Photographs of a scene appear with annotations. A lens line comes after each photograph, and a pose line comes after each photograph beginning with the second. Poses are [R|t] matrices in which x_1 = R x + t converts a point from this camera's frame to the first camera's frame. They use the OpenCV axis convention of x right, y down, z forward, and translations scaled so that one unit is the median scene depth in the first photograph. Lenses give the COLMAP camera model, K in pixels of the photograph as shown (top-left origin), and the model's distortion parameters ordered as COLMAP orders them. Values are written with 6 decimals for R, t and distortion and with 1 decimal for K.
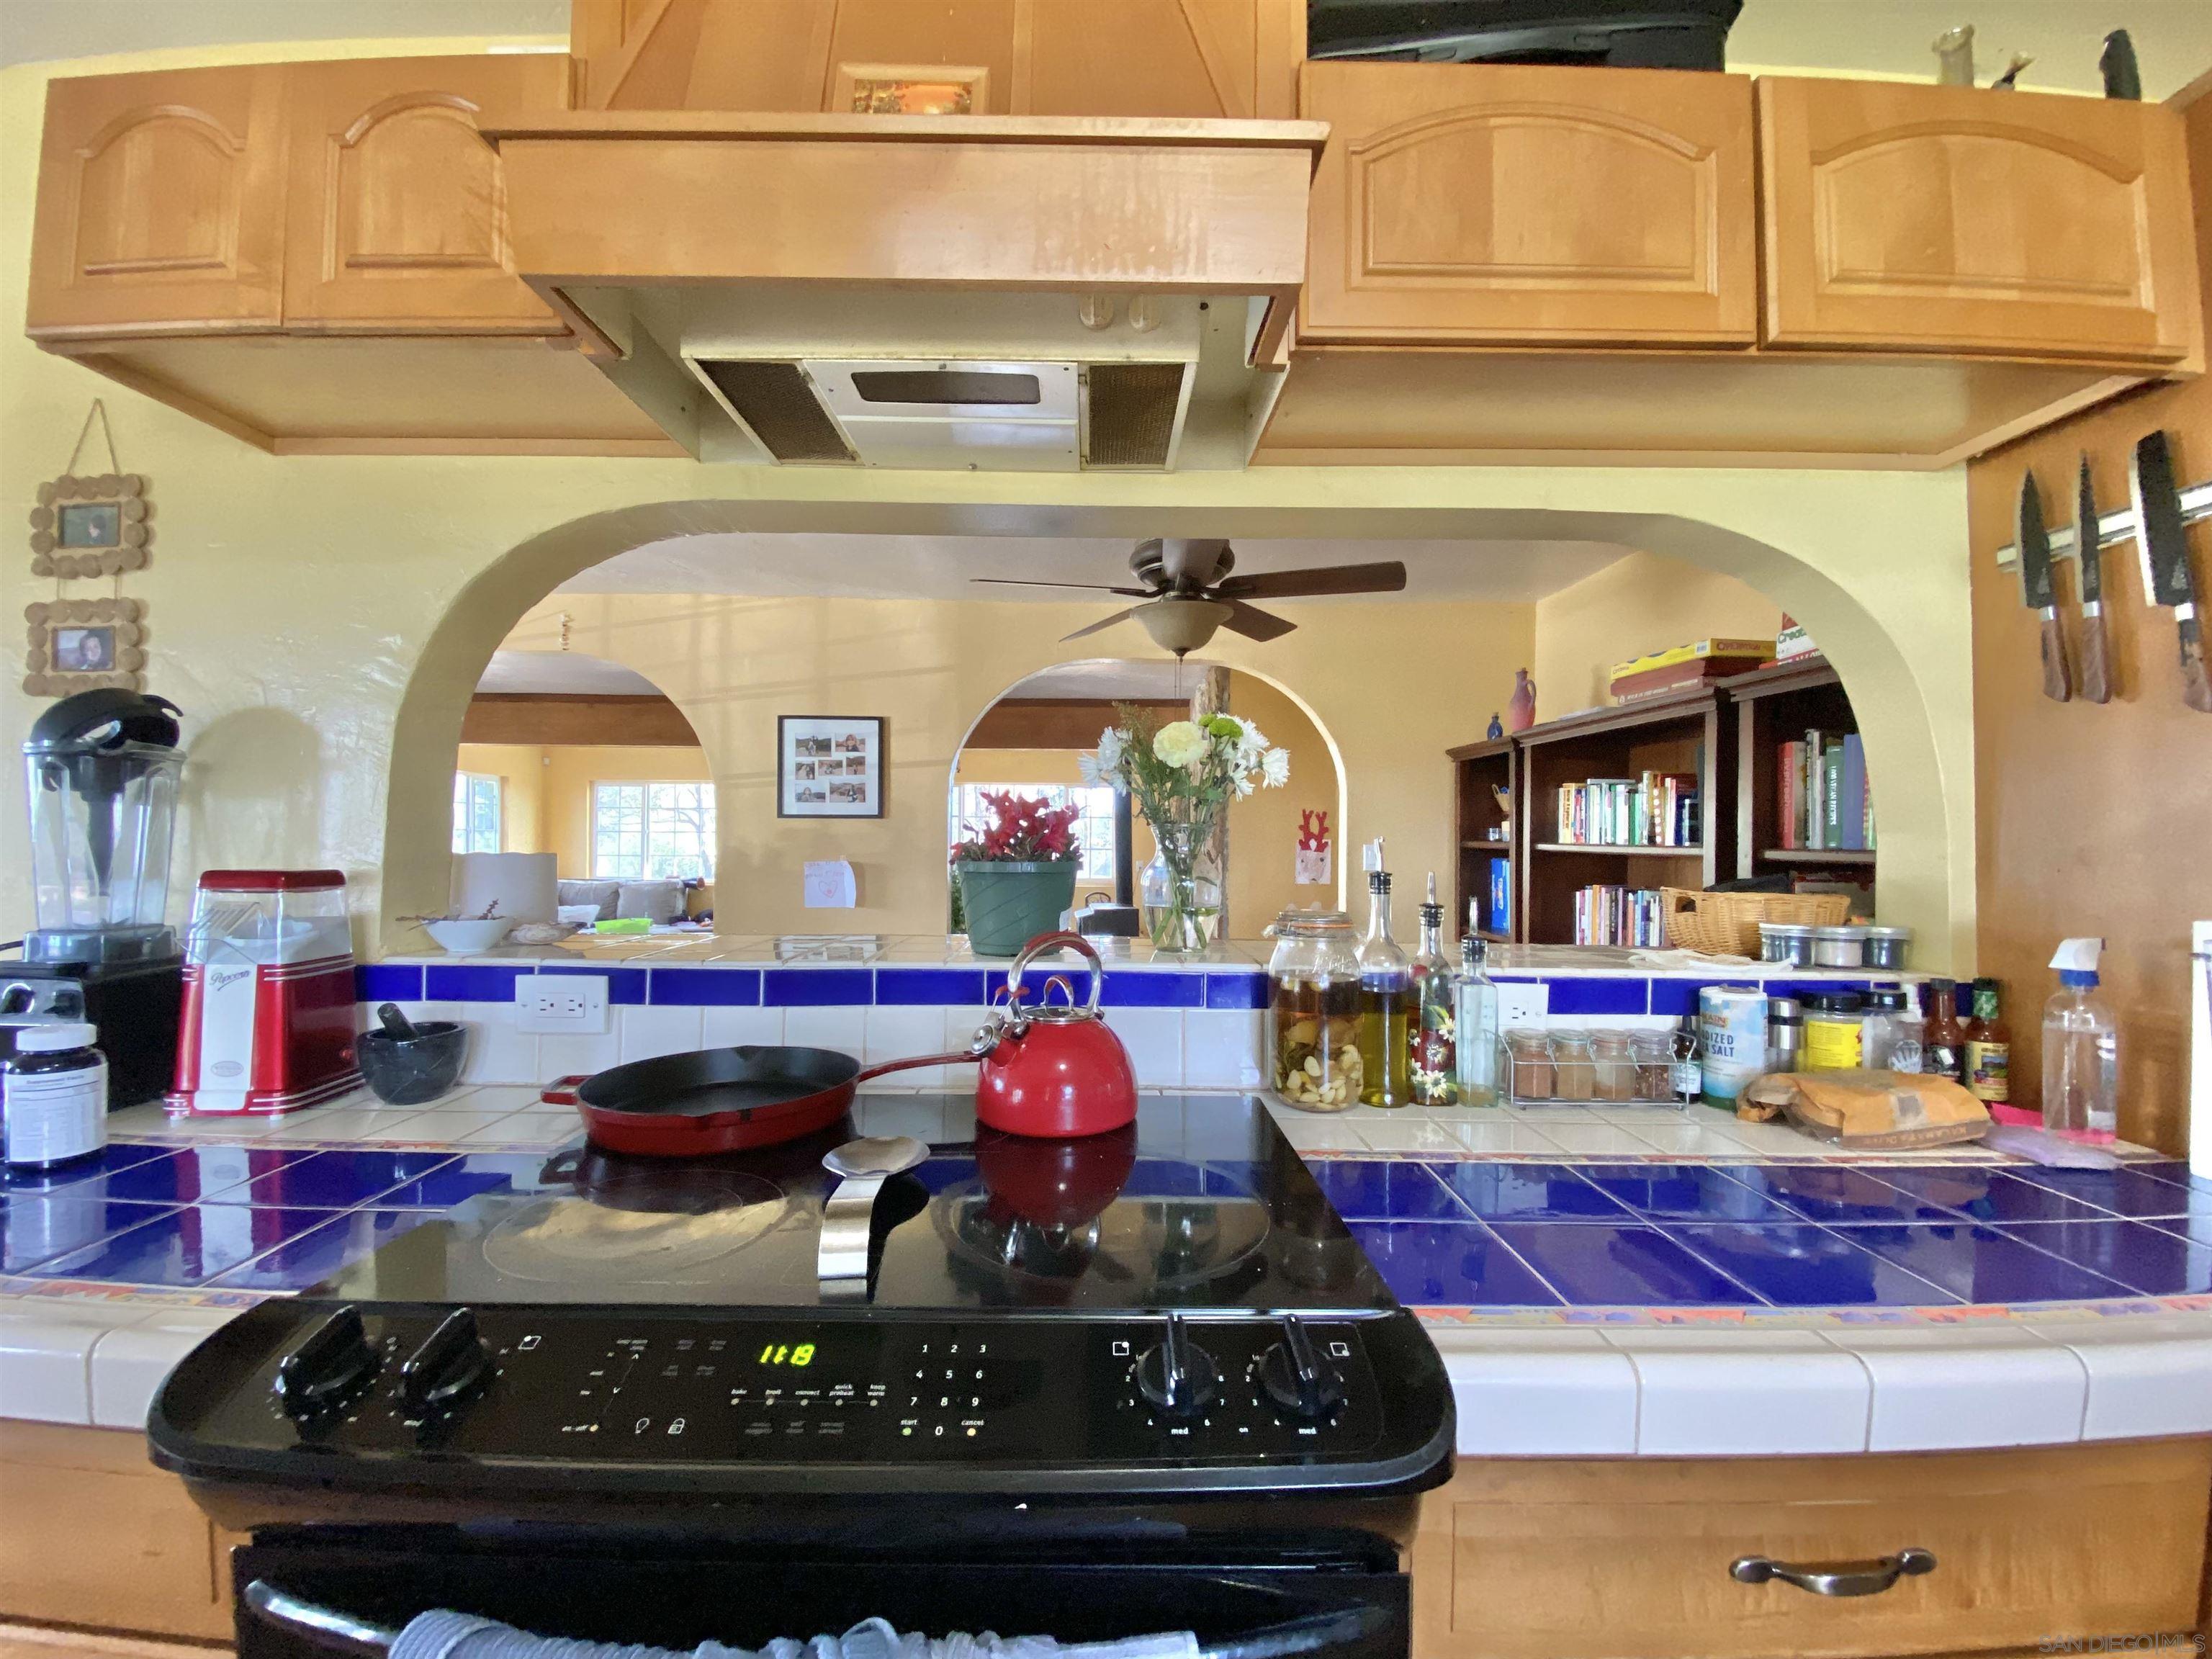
lens RADIAL K [[912.2, 0, 1106.0], [0, 912.2, 829.5], [0, 0, 1]] dist [0.001861, -0.004625]
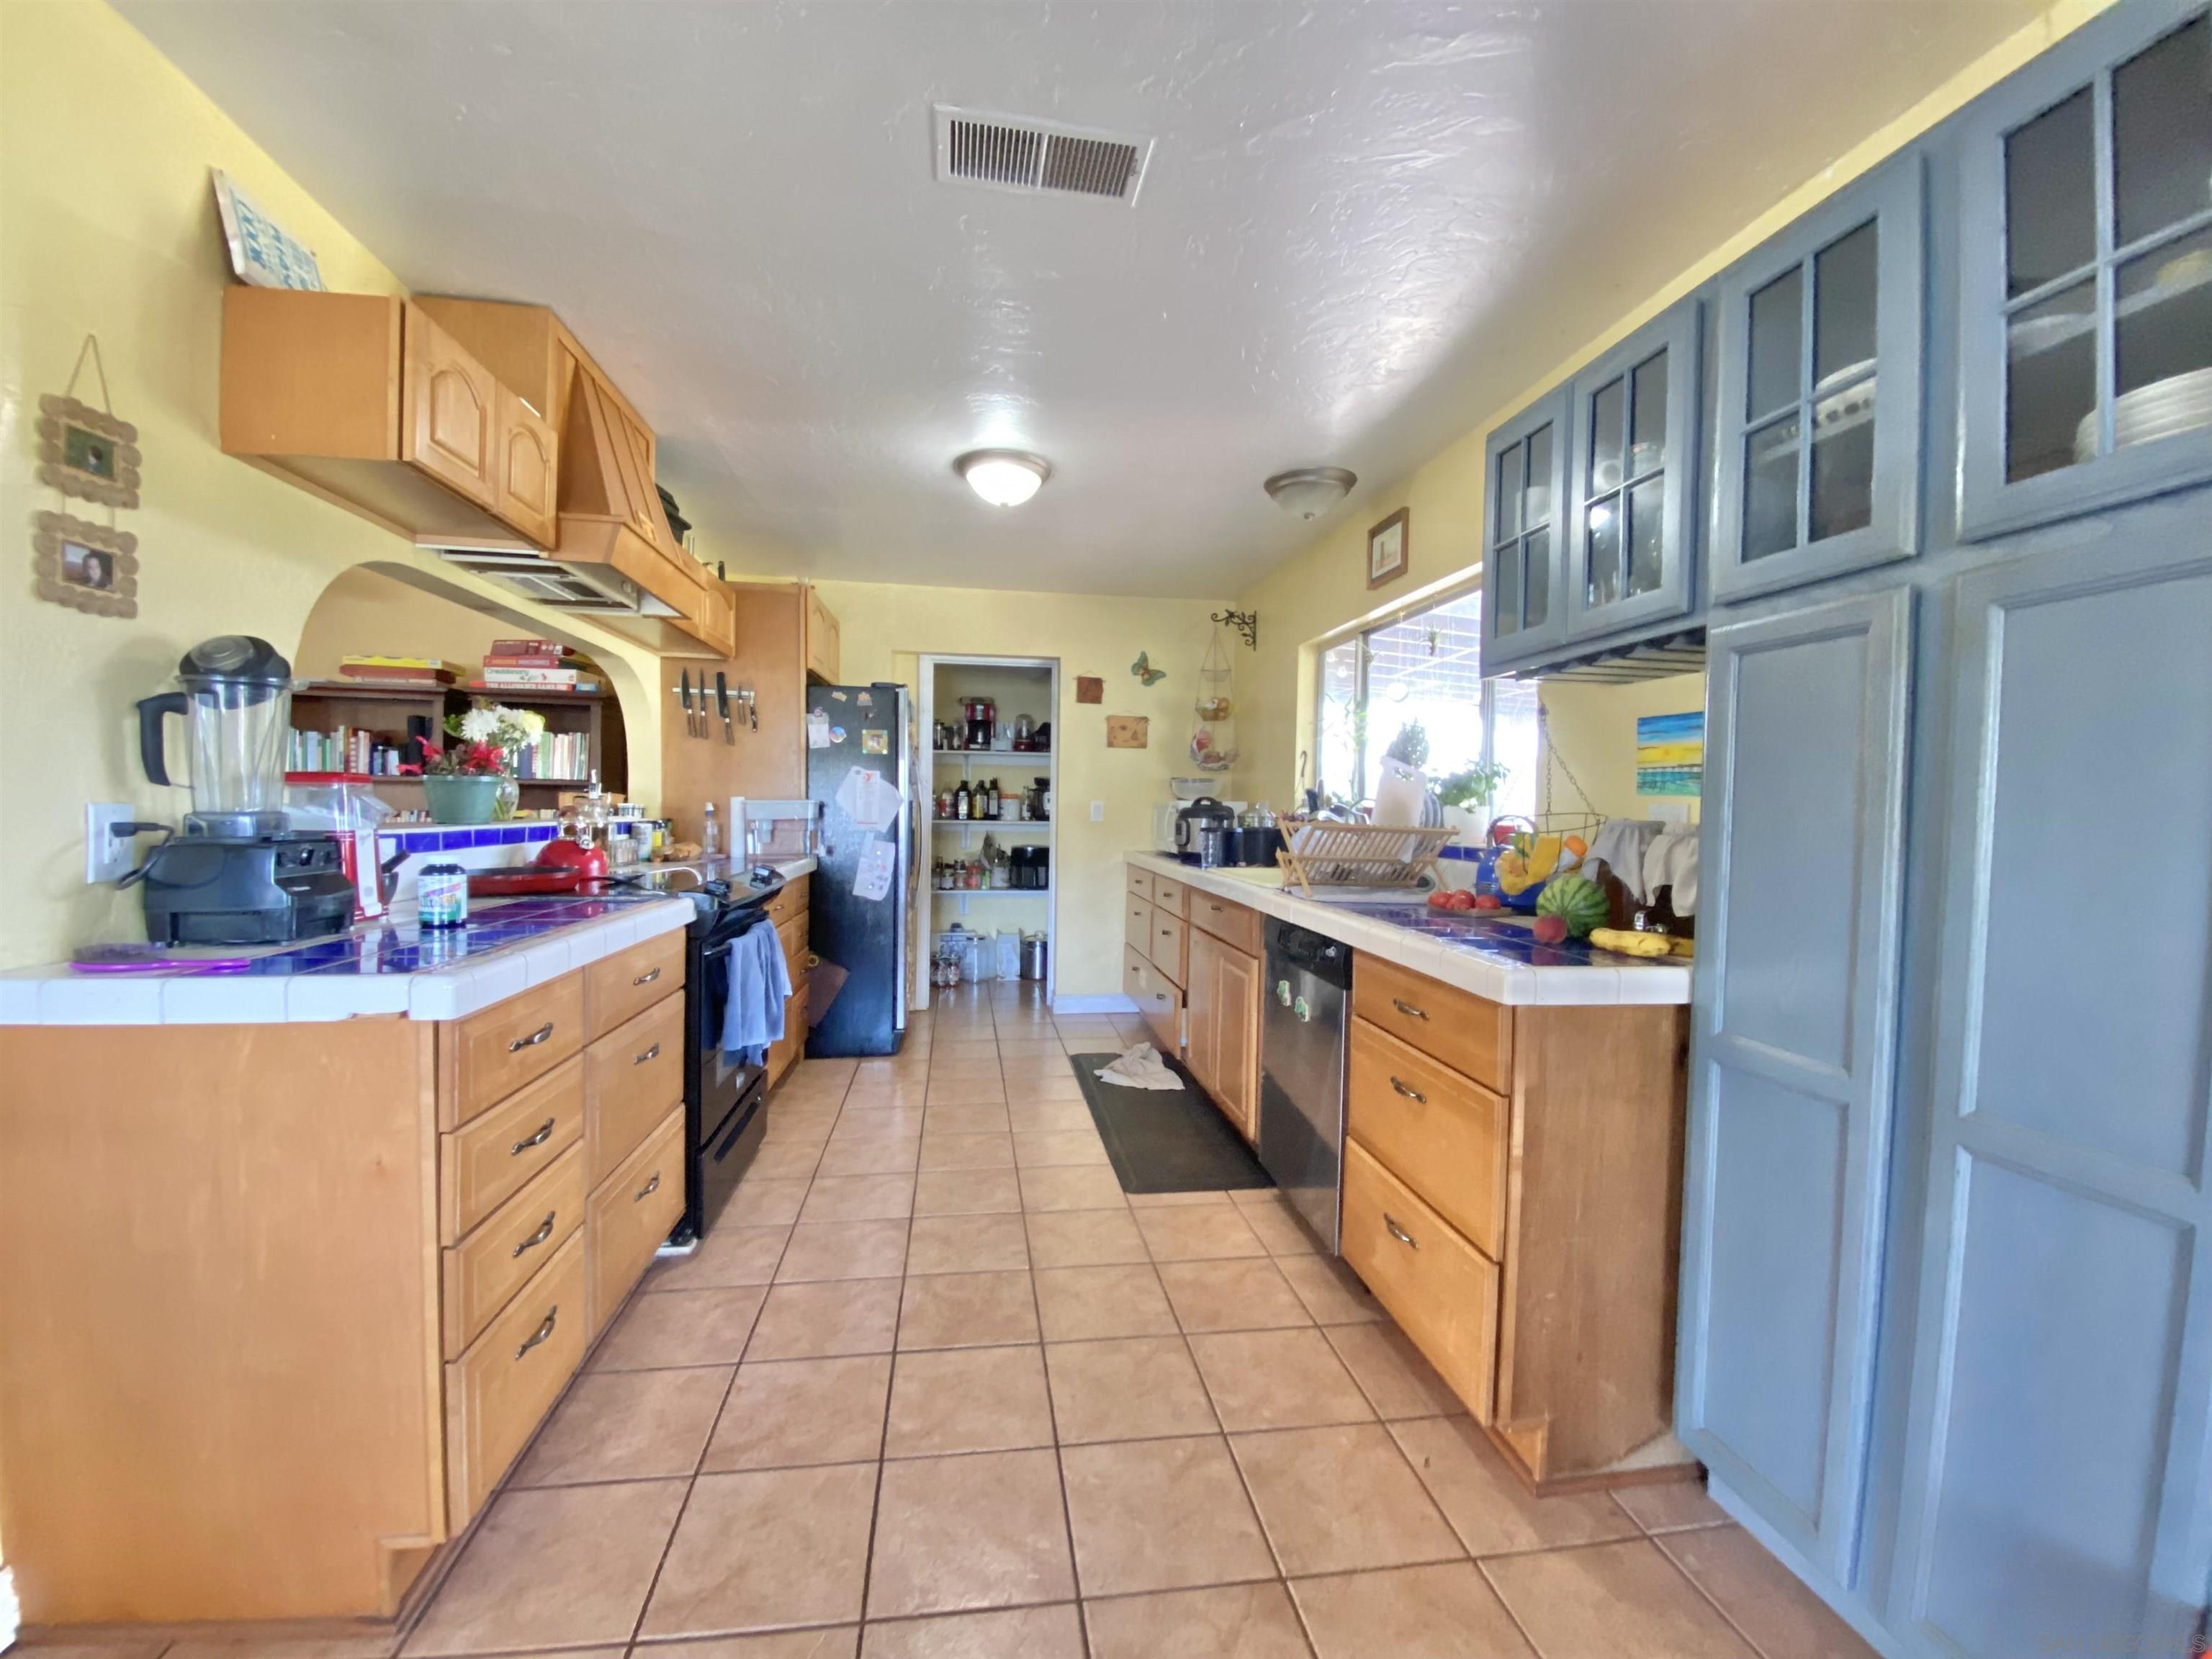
lens RADIAL K [[891.7, 0, 1092.5], [0, 891.7, 811.5], [0, 0, 1]] dist [0.002045, -0.012689]
pose [[-0.139693, -0.020656, 0.989979, -2.324482], [-0.028256, 0.999458, 0.016867, 0.042352], [-0.989792, -0.025617, -0.140201, -0.054105]]
